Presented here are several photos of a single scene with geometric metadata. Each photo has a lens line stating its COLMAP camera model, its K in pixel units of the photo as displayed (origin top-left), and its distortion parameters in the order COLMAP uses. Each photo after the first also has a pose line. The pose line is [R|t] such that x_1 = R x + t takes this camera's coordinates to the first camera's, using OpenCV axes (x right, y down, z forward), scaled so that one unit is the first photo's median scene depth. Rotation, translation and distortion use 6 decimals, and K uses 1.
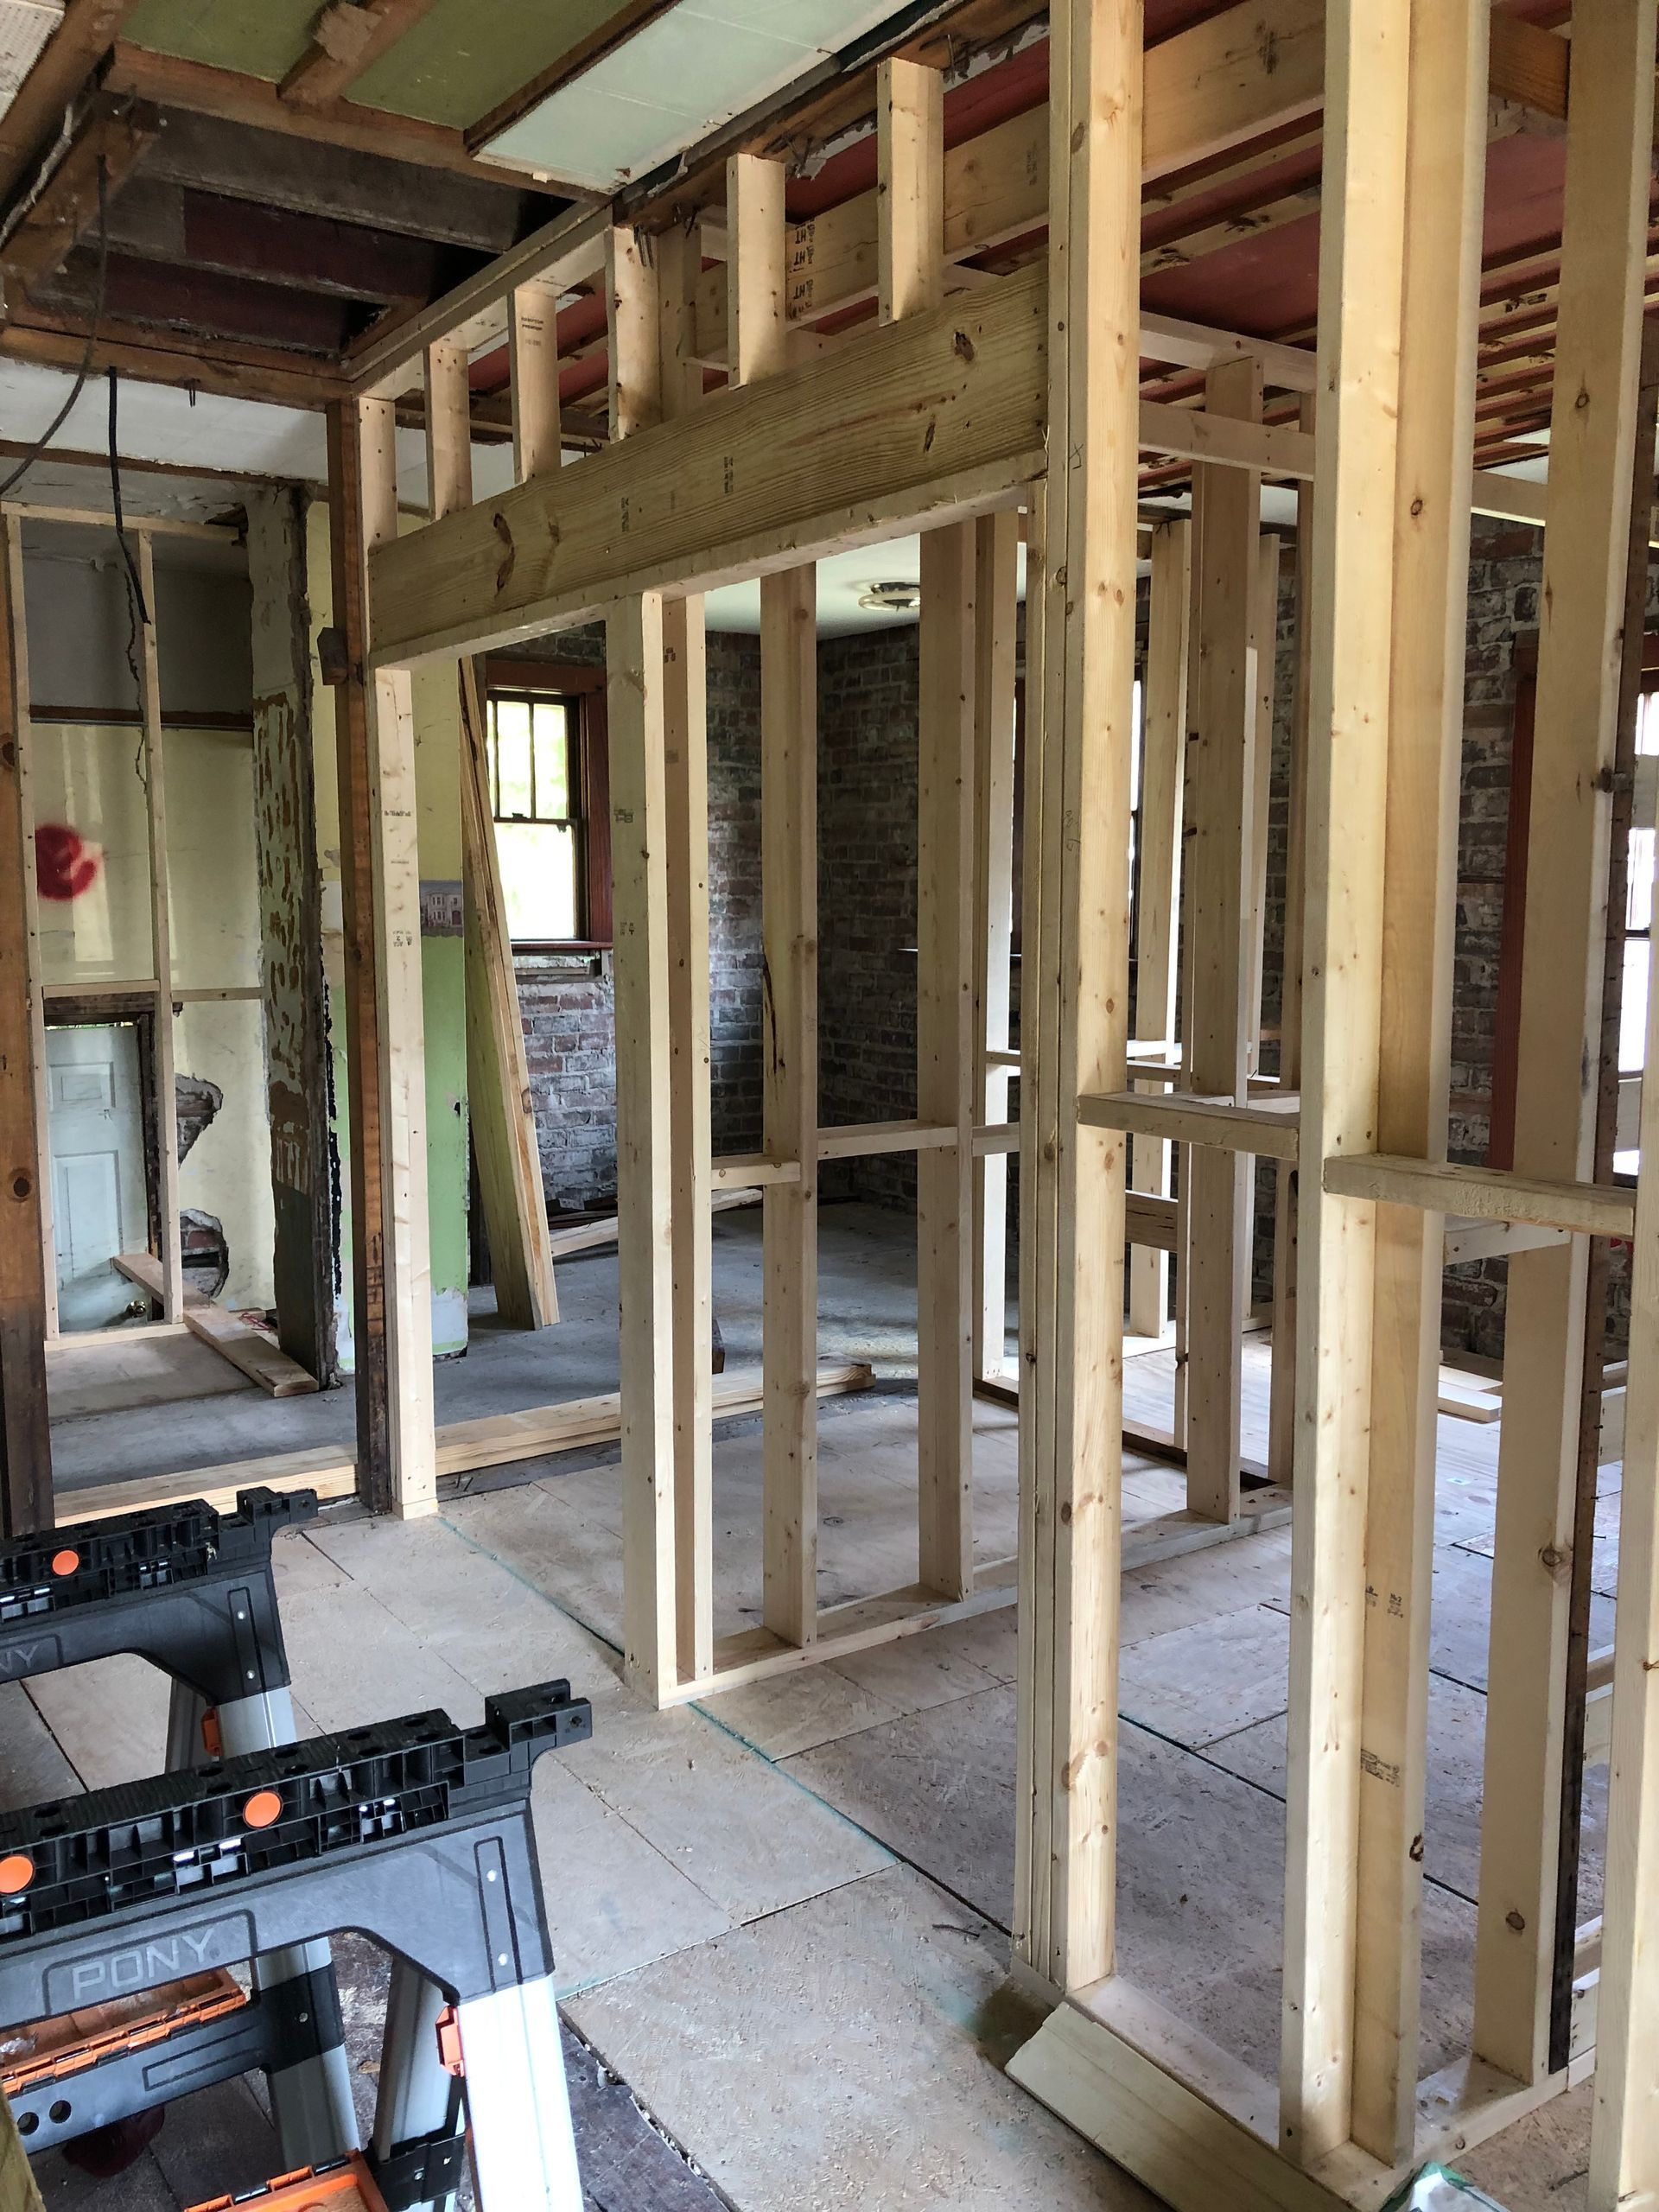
lens RADIAL K [[1822.8, 0, 837.8], [0, 1822.8, 1109.4], [0, 0, 1]] dist [-0.011503, -0.015155]
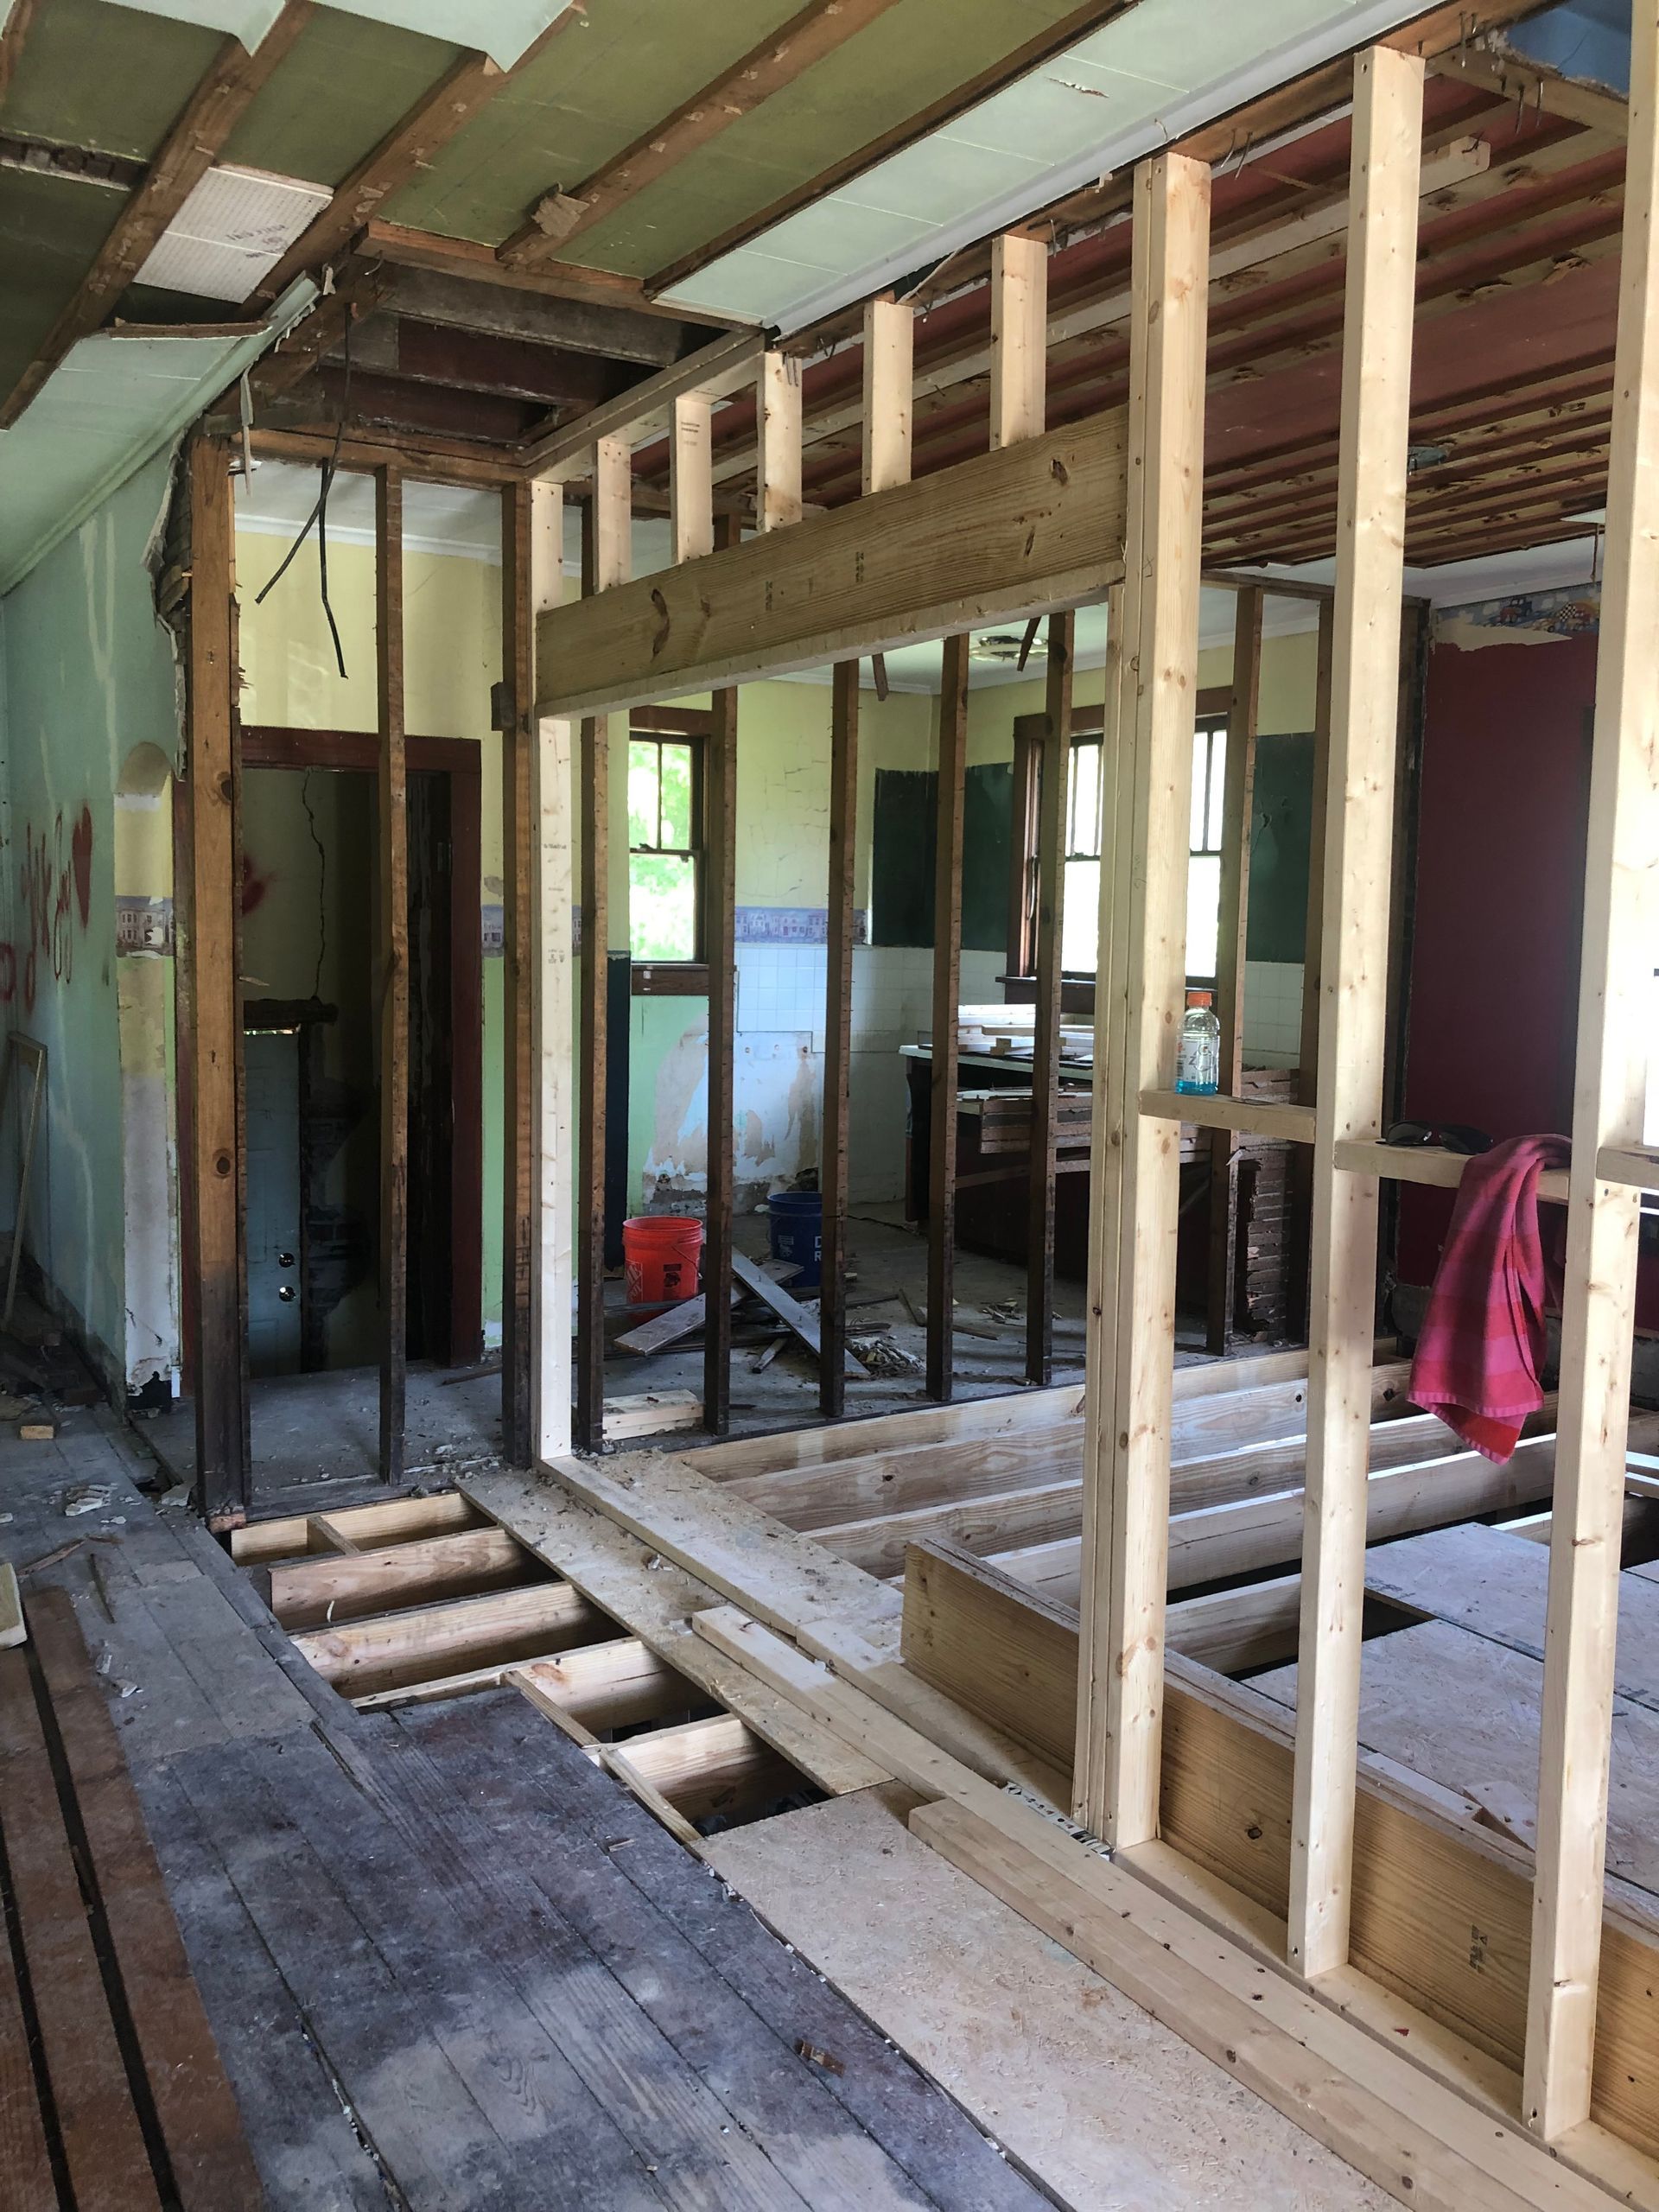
lens RADIAL K [[1822.8, 0, 823.7], [0, 1822.8, 1105.2], [0, 0, 1]] dist [-0.011503, -0.015155]
pose [[0.997841, 0.023063, -0.061488, -0.002471], [-0.024253, 0.999531, -0.018675, 0.023376], [0.061028, 0.020126, 0.997933, -0.174293]]
